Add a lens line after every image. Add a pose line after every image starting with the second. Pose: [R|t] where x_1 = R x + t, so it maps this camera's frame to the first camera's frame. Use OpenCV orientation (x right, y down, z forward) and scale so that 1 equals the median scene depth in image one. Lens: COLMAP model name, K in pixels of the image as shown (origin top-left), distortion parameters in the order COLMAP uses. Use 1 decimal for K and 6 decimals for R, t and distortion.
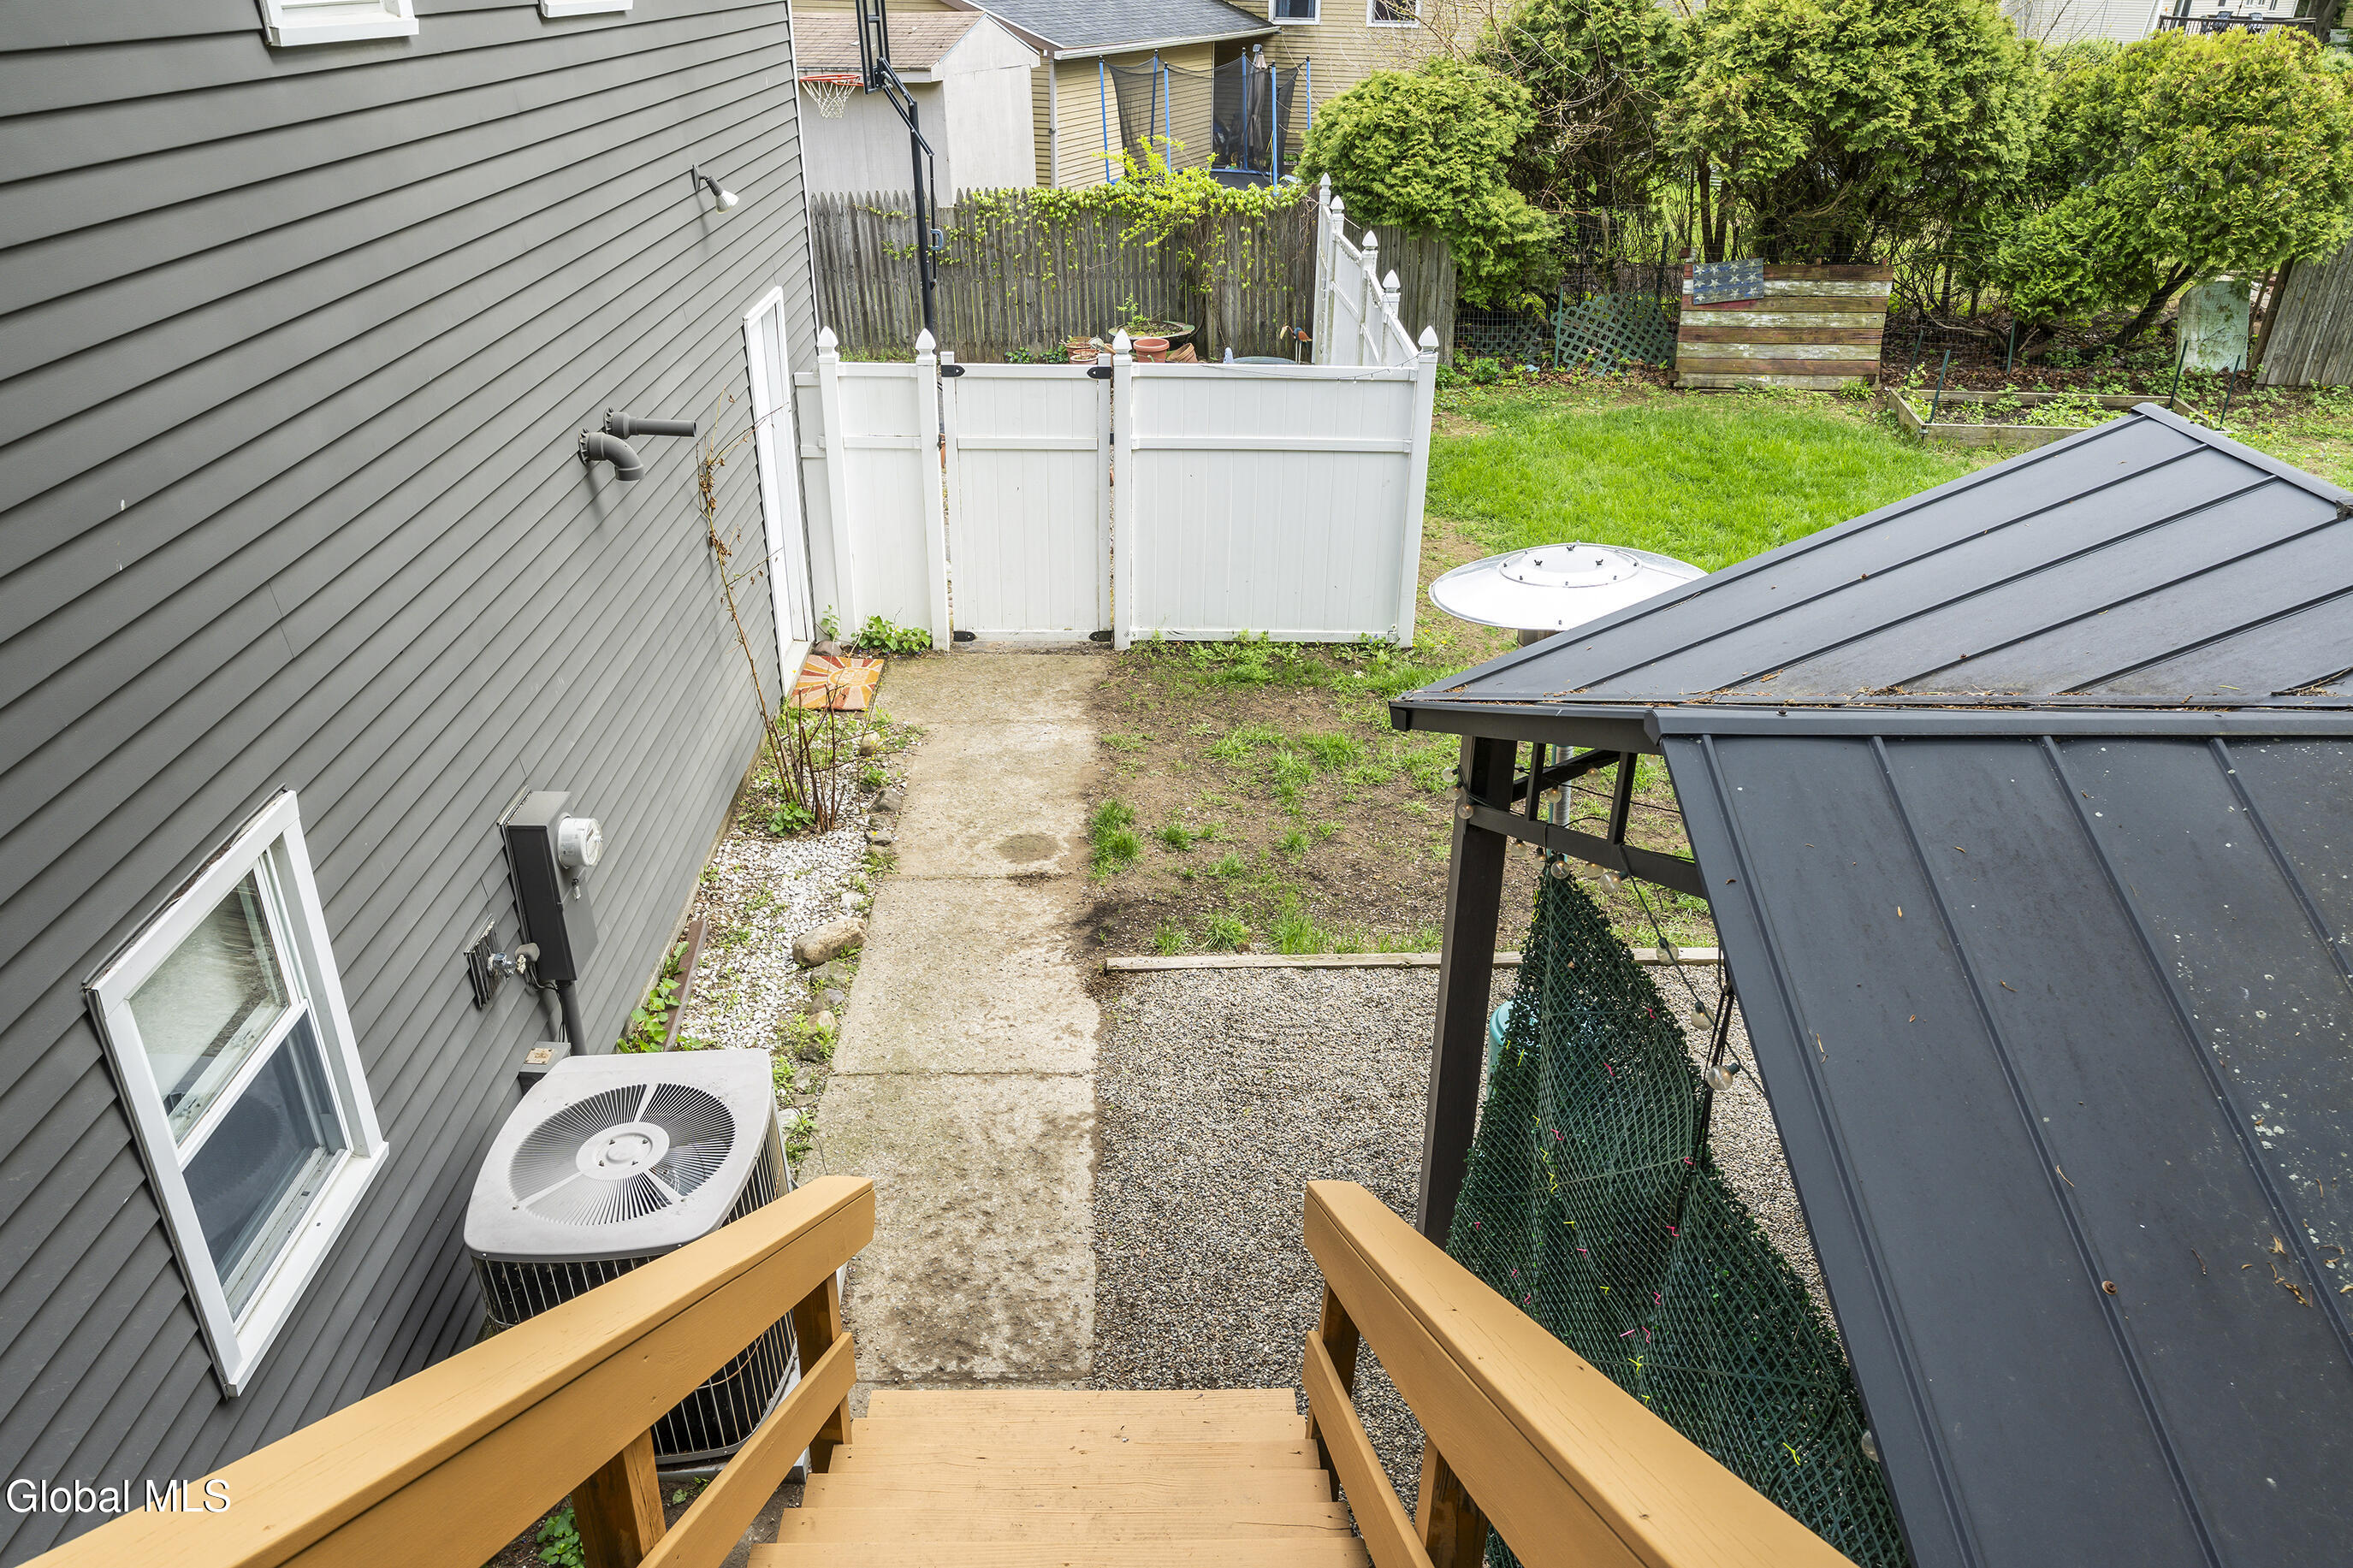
lens RADIAL K [[1607.0, 0, 1173.7], [0, 1607.0, 778.6], [0, 0, 1]] dist [-0.000145, 0.003012]
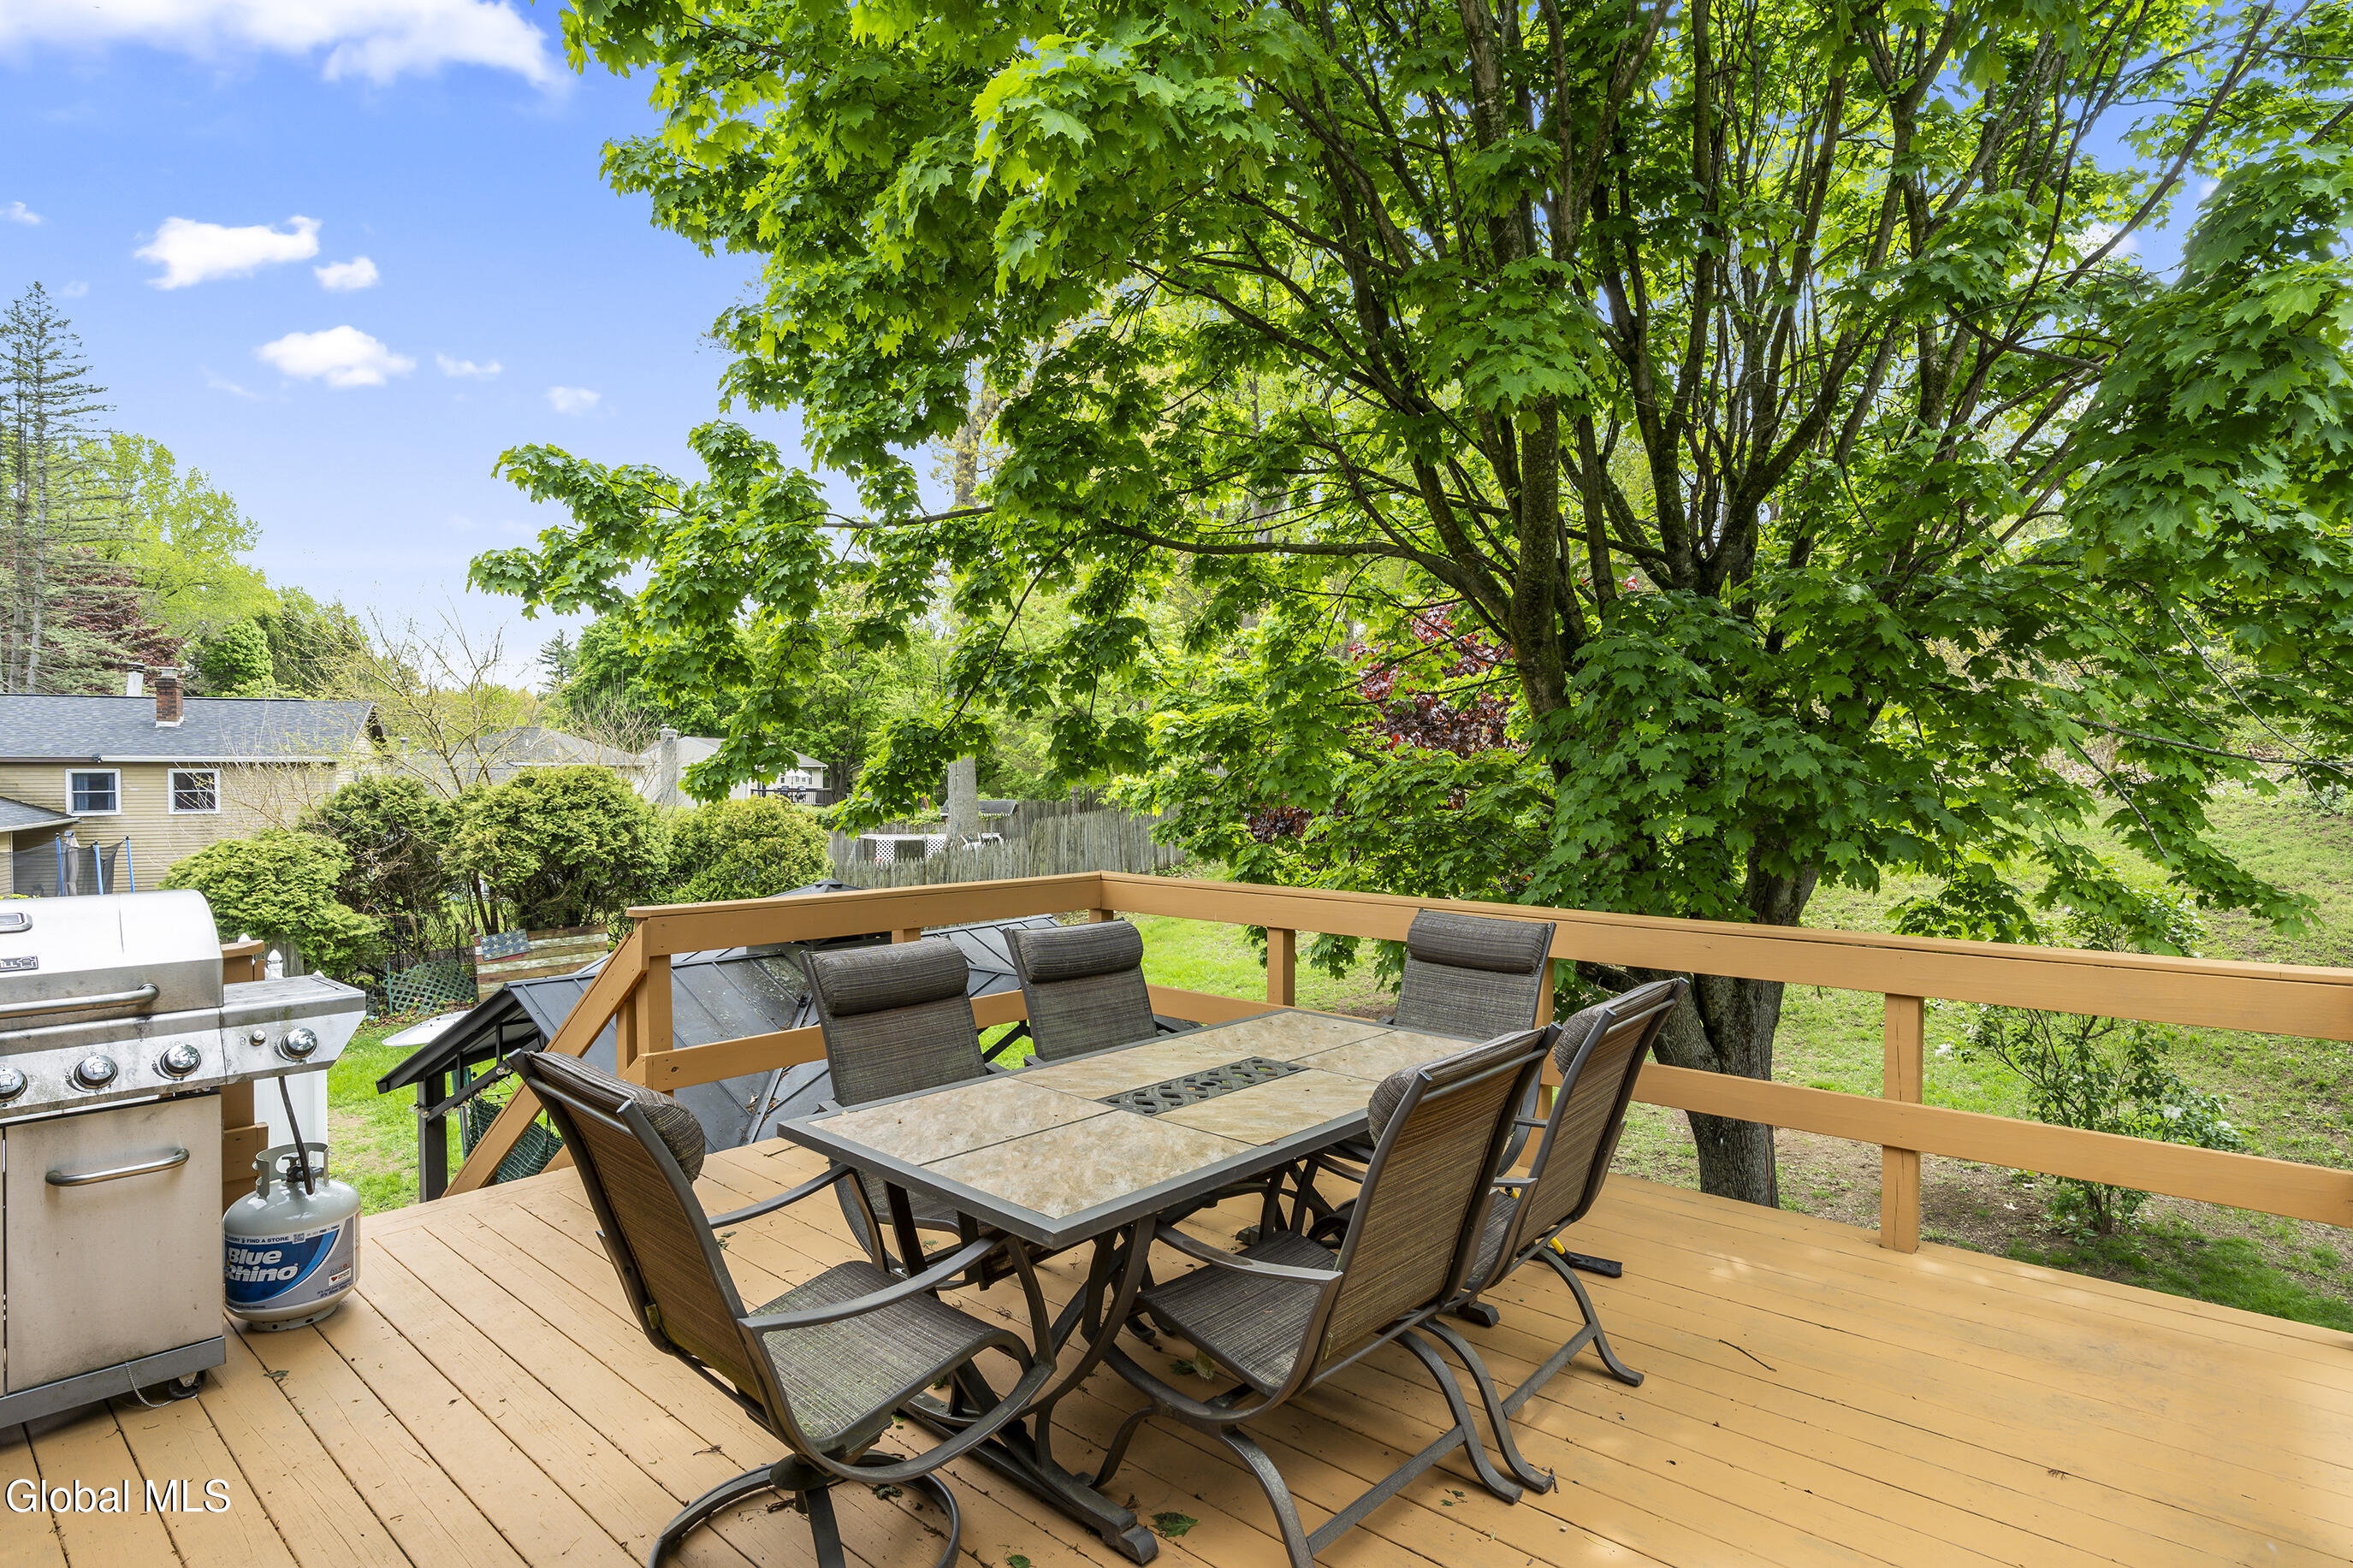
lens RADIAL K [[1233.2, 0, 1170.2], [0, 1233.2, 781.6], [0, 0, 1]] dist [-0.002013, 0.000054]
pose [[0.682235, -0.024293, 0.730730, -0.105082], [0.341077, 0.894605, -0.288700, 0.135437], [-0.646701, 0.446197, 0.618616, -0.285446]]
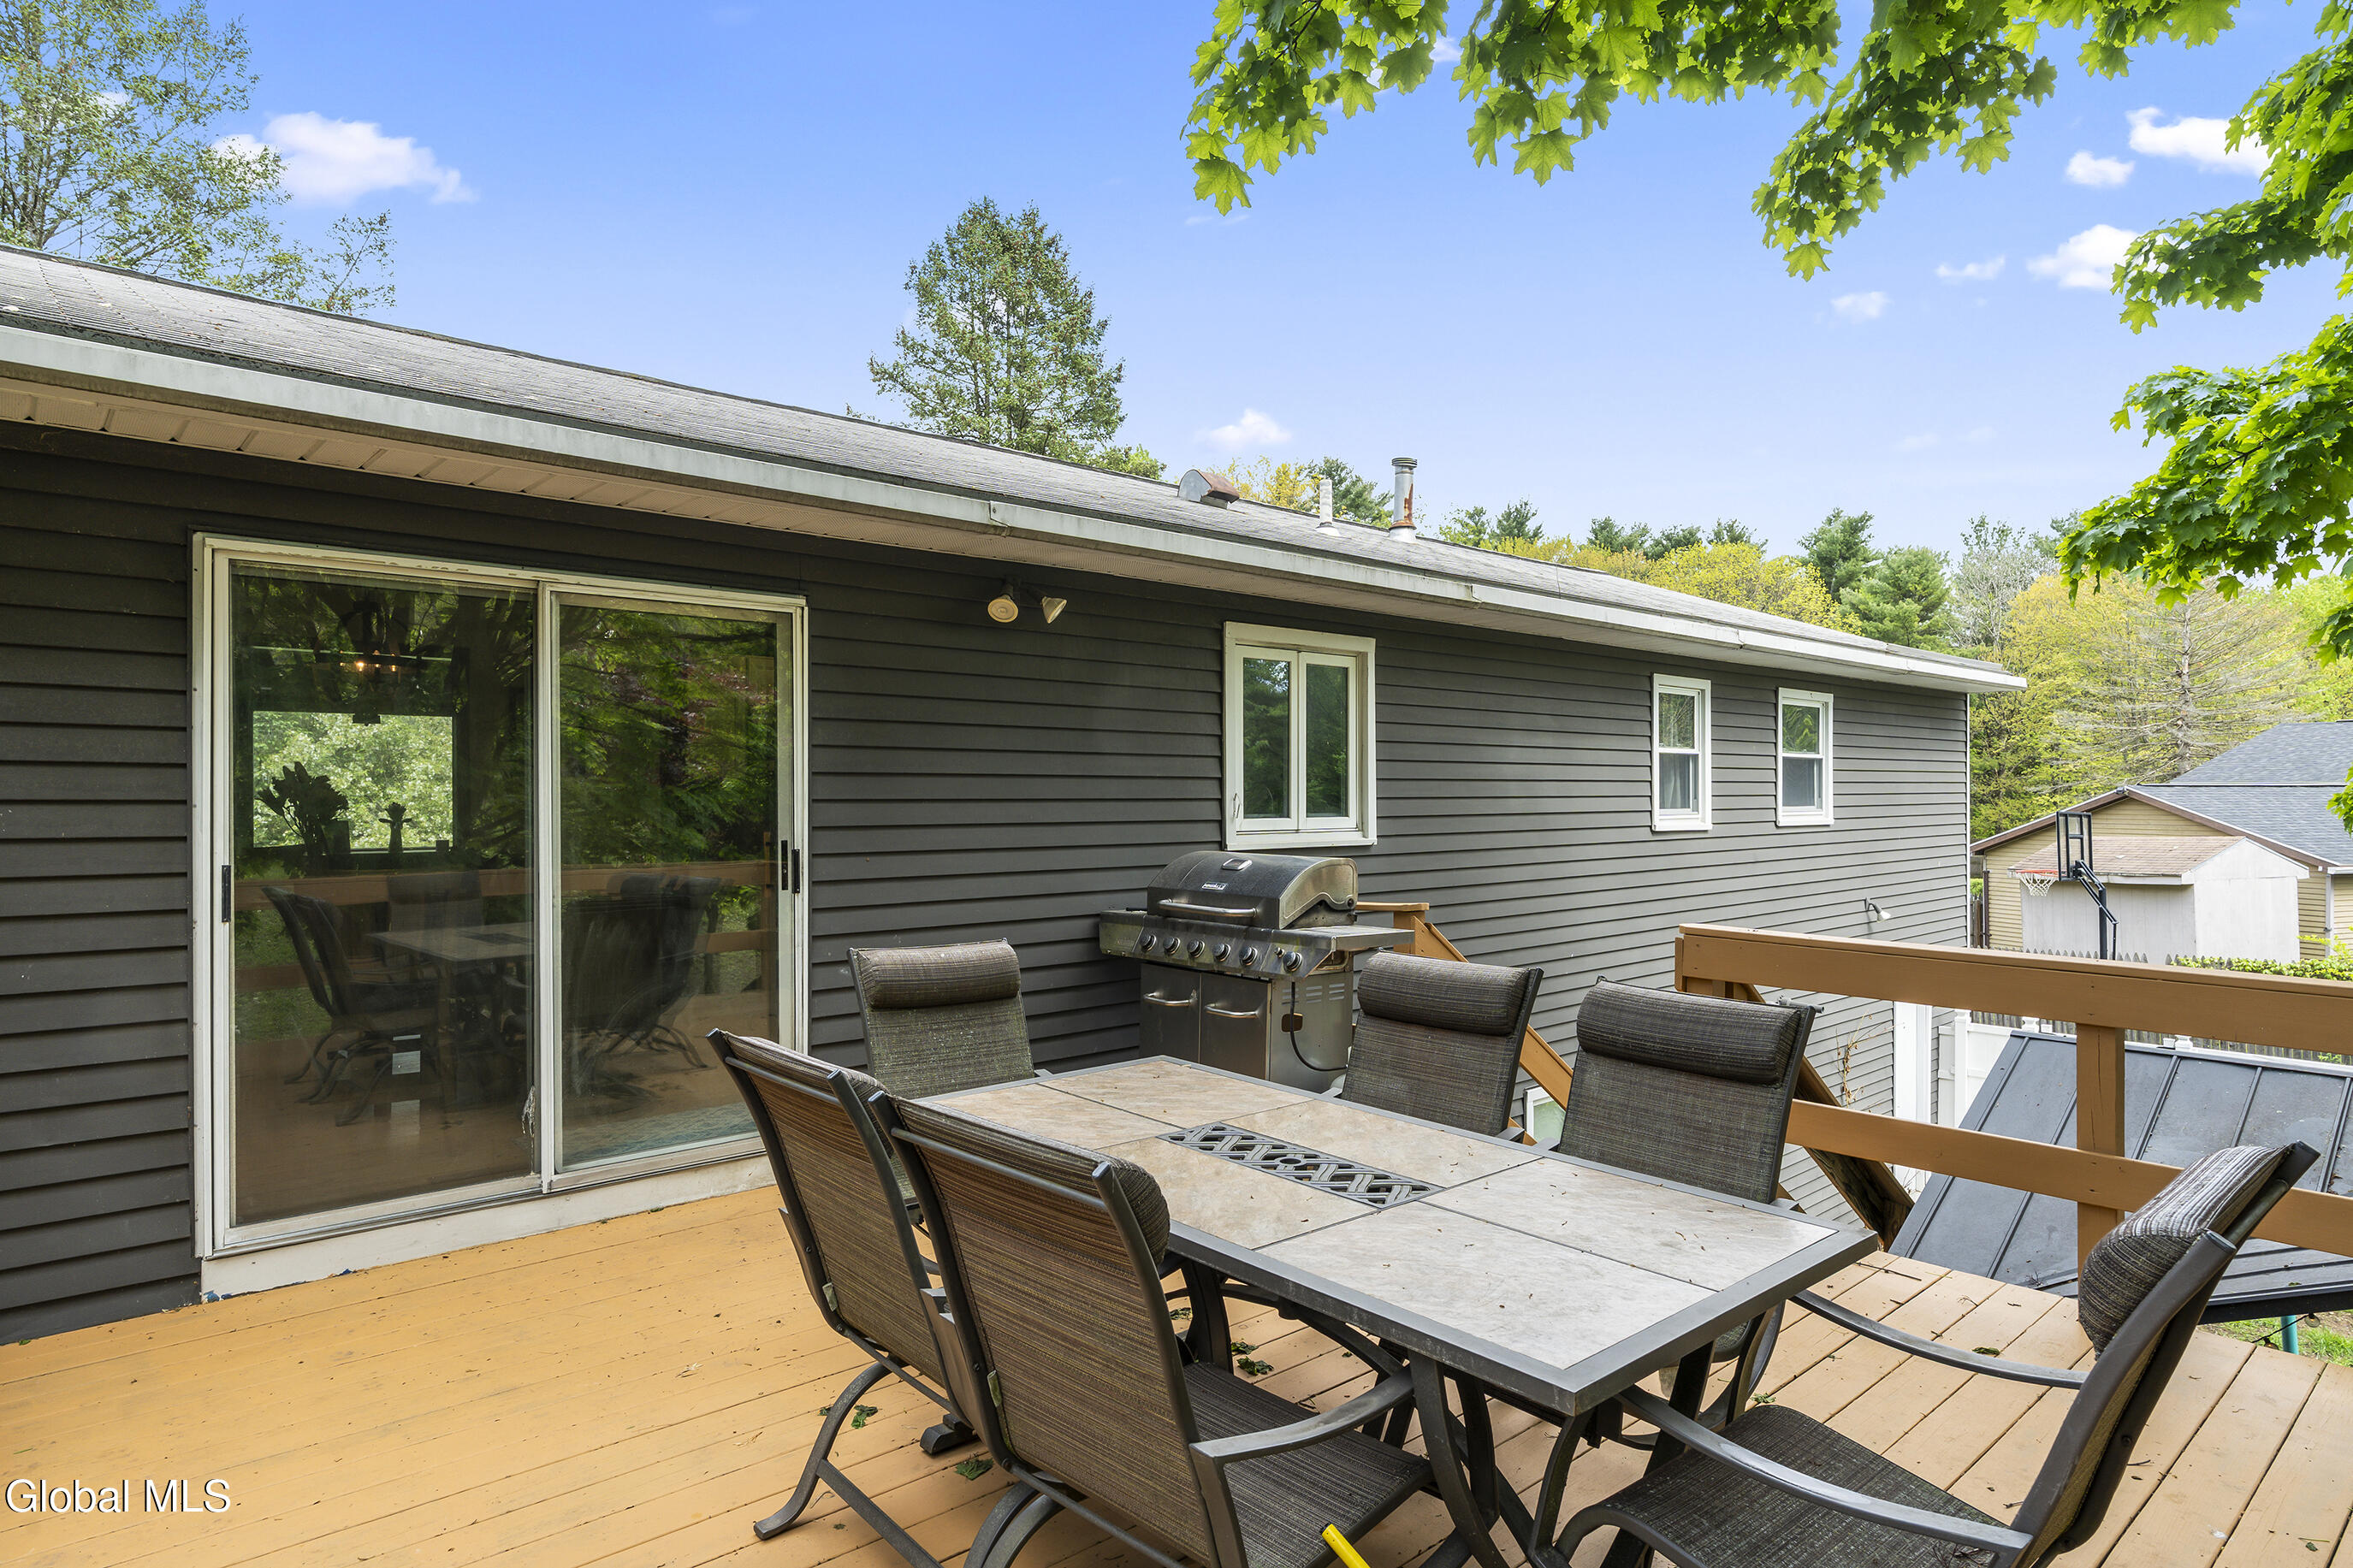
lens RADIAL K [[1294.0, 0, 1171.7], [0, 1294.0, 791.7], [0, 0, 1]] dist [-0.003693, -0.000381]
pose [[0.640945, -0.019515, -0.767339, 0.188700], [-0.338705, 0.889899, -0.305547, 0.137473], [0.688817, 0.455740, 0.563766, -0.267690]]
